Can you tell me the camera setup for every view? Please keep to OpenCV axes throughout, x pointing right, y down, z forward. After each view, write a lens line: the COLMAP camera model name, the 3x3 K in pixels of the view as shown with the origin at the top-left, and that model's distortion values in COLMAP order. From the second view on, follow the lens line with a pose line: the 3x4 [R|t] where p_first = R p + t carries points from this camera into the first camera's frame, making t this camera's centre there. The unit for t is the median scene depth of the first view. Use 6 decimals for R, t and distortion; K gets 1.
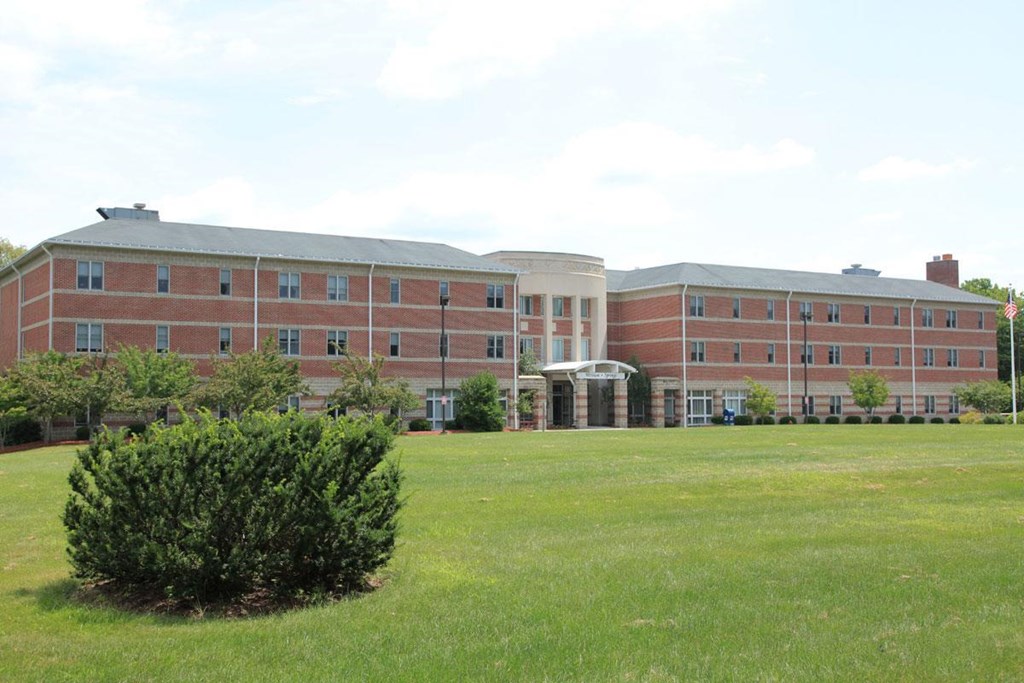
lens RADIAL K [[1192.6, 0, 512.0], [0, 1192.6, 341.5], [0, 0, 1]] dist [0.007045, 0.008195]
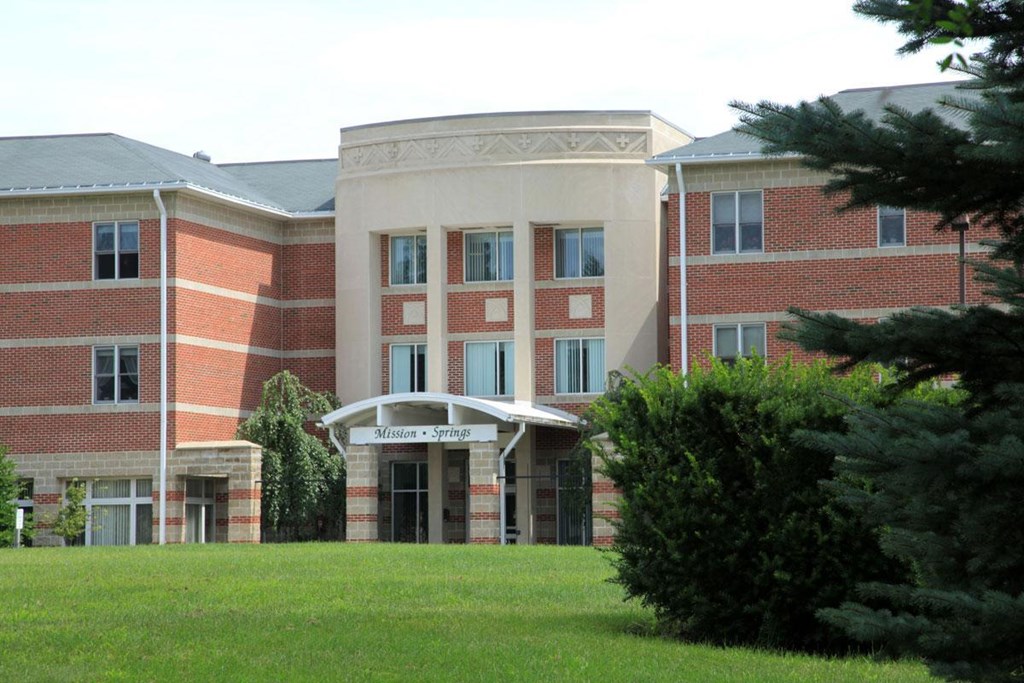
lens RADIAL K [[2674.1, 0, 512.0], [0, 2674.1, 341.5], [0, 0, 1]] dist [0.561587, 0.133558]
pose [[0.641866, -0.049533, -0.765216, 0.784834], [0.049711, 0.998500, -0.022935, 0.021456], [0.765204, -0.023319, 0.643365, 0.503233]]
